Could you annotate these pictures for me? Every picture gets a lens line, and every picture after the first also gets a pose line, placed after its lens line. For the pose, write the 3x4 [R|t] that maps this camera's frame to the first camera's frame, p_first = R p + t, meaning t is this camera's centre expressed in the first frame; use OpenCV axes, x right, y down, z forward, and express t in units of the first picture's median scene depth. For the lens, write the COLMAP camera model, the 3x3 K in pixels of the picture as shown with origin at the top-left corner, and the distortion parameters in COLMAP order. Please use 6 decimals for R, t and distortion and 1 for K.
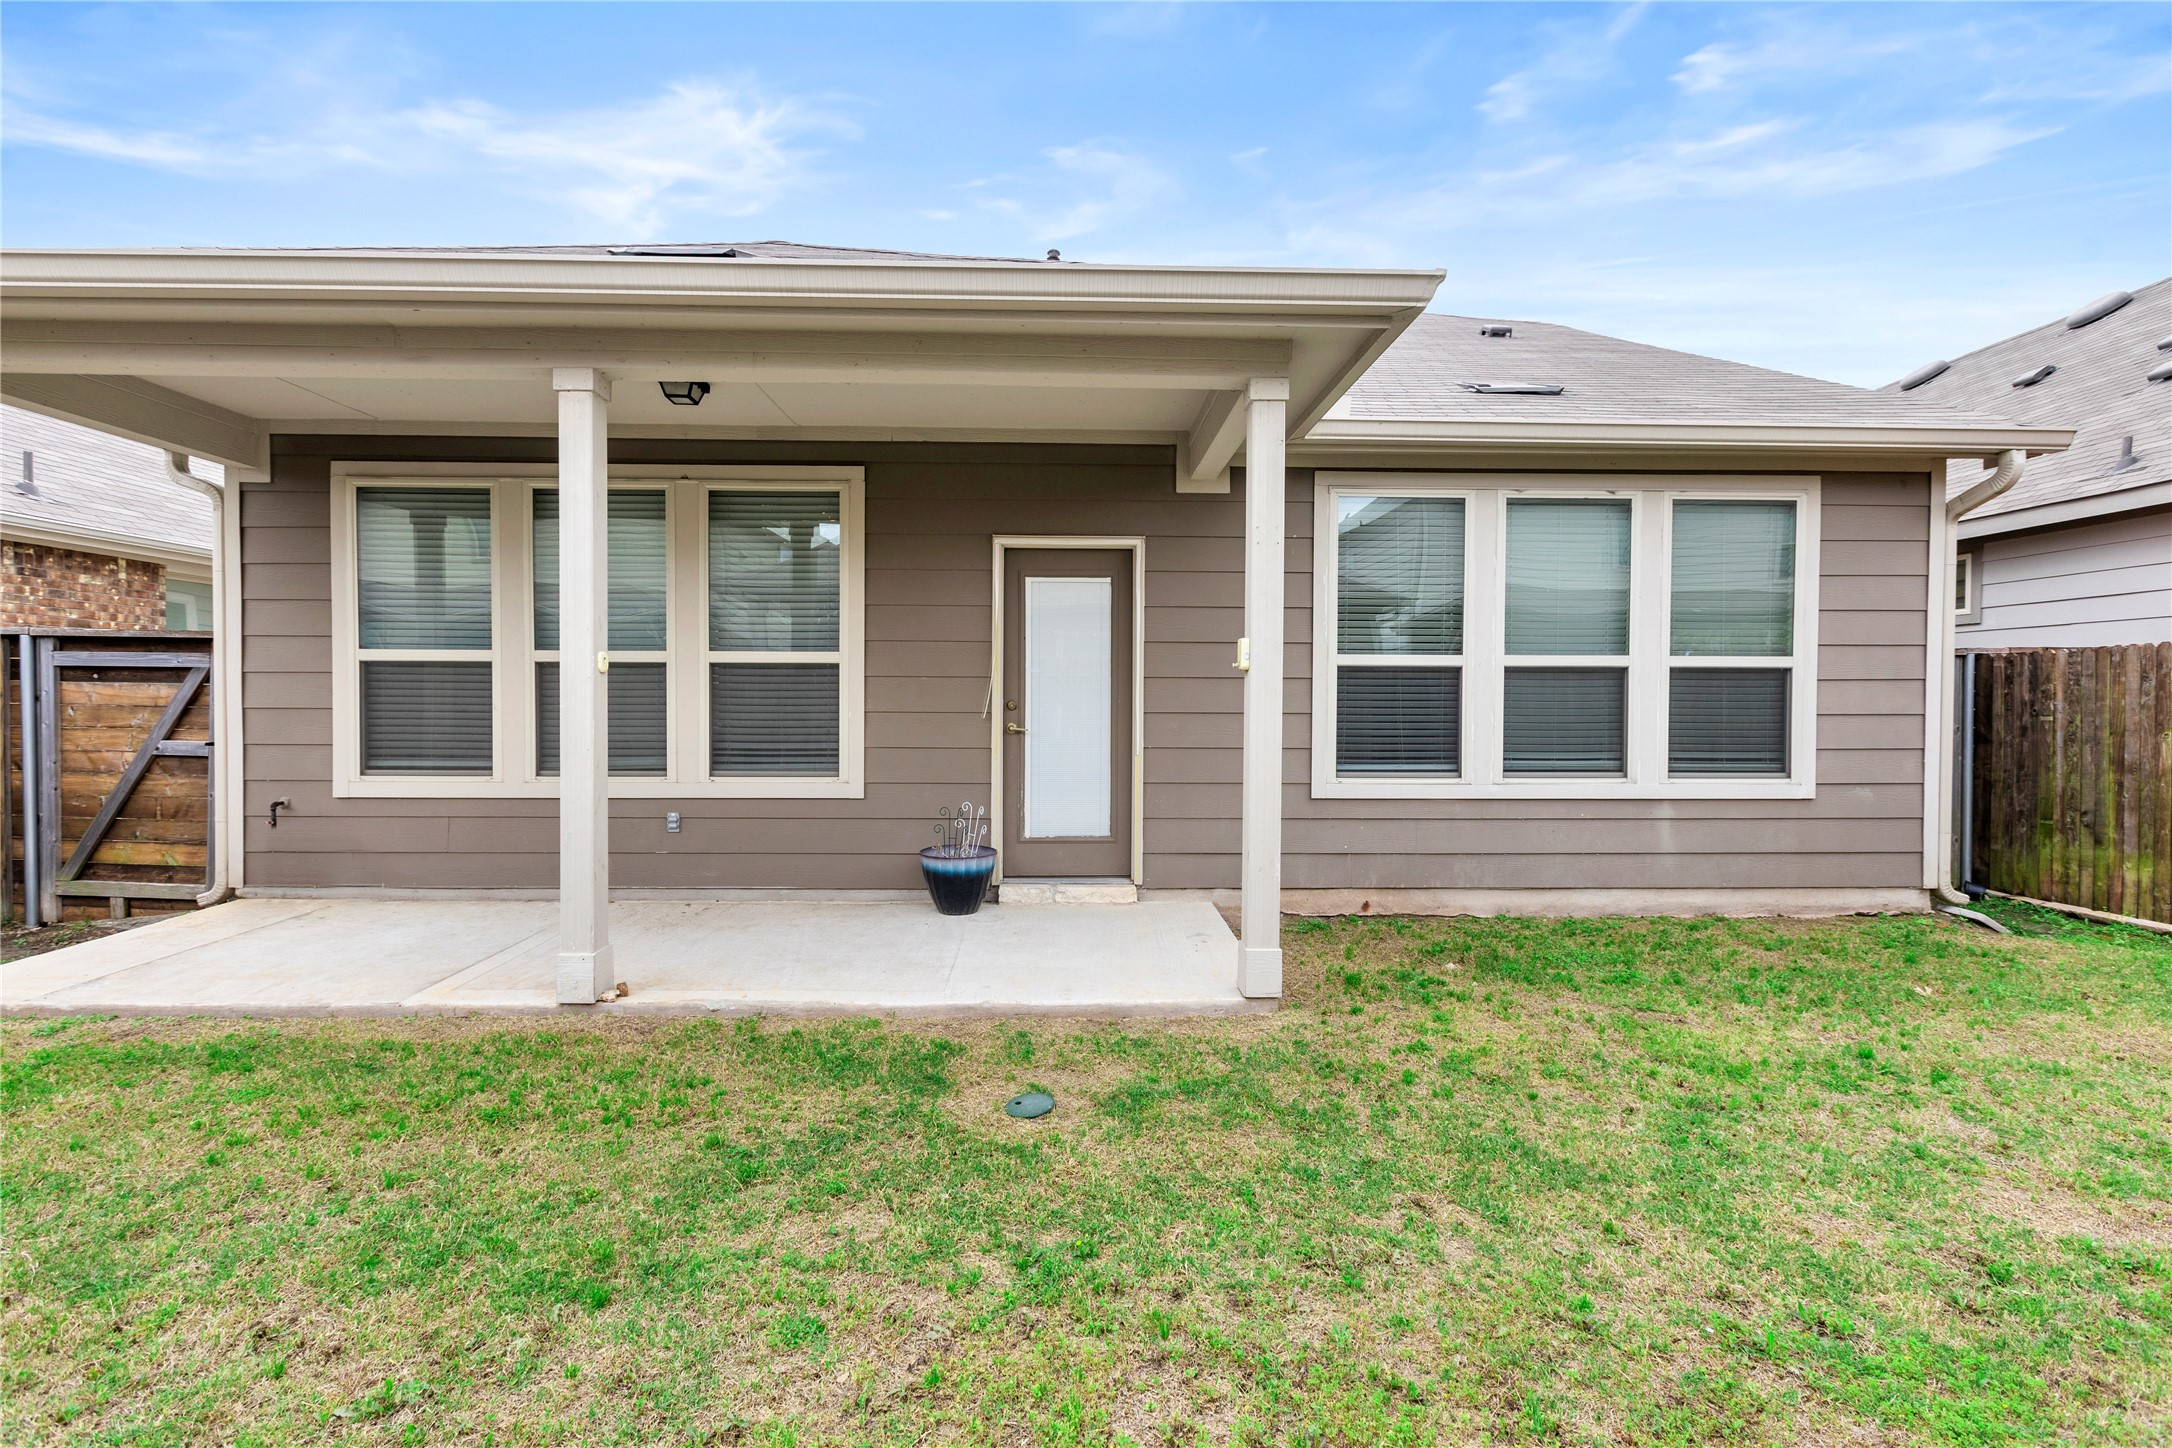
lens RADIAL K [[960.7, 0, 1083.7], [0, 960.7, 722.8], [0, 0, 1]] dist [0.005137, 0.000946]
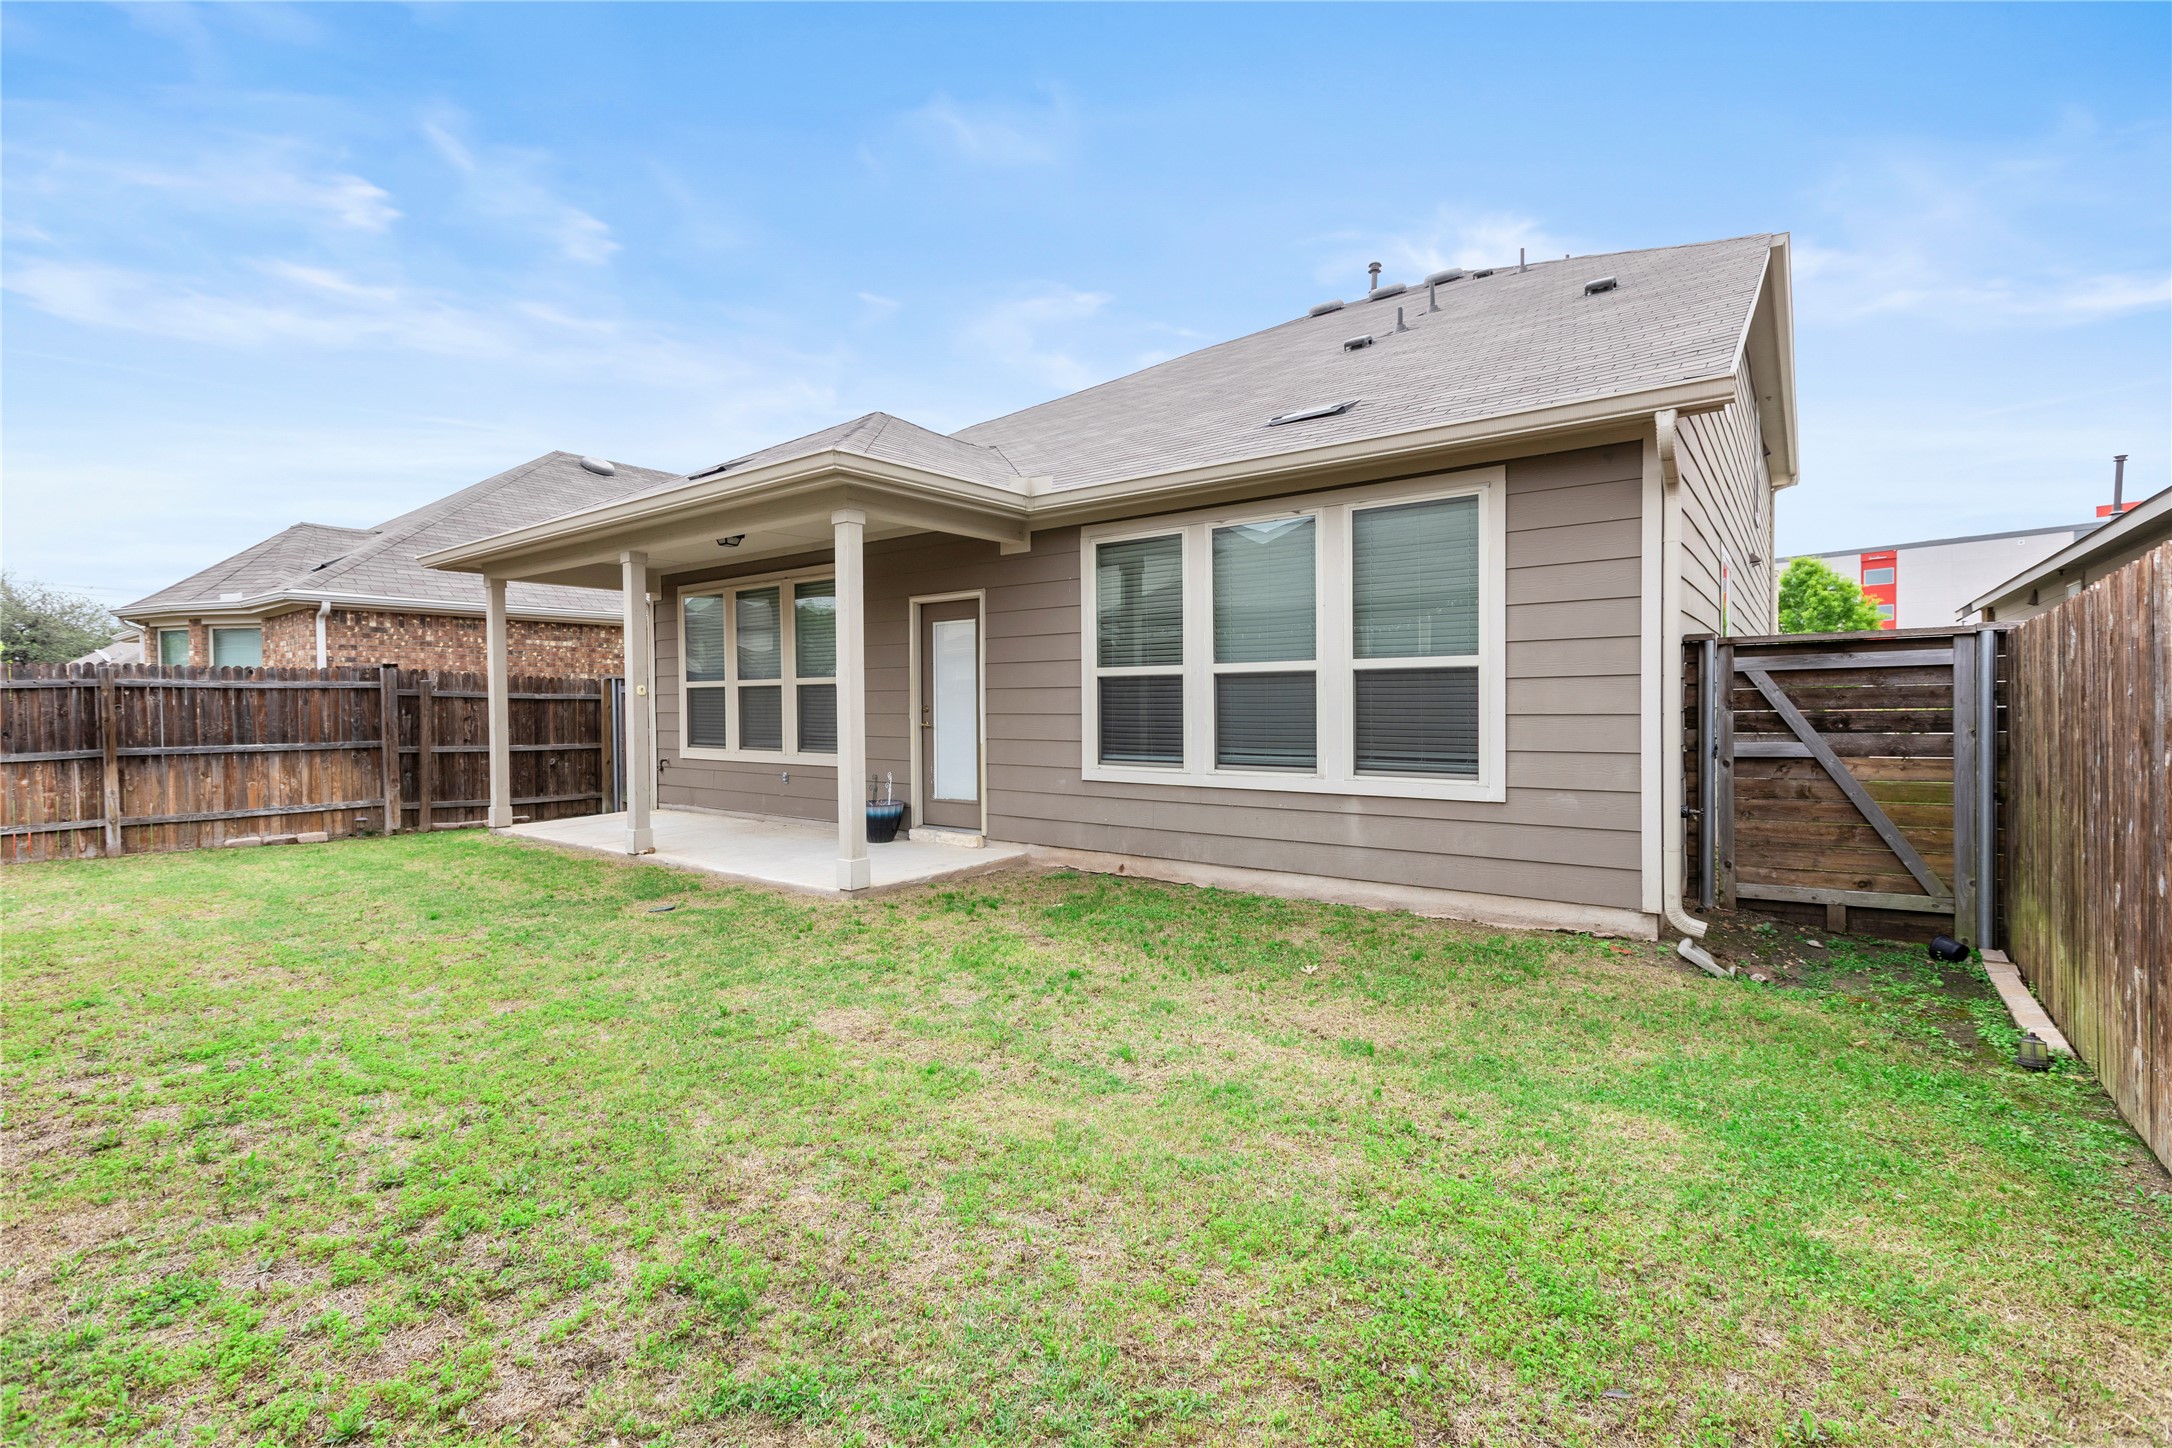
lens RADIAL K [[960.7, 0, 1077.7], [0, 960.7, 714.4], [0, 0, 1]] dist [0.005137, 0.000946]
pose [[0.776128, -0.001207, -0.630574, 1.037593], [-0.004485, 0.999962, -0.007433, 0.000409], [0.630559, 0.008597, 0.776094, -0.007680]]
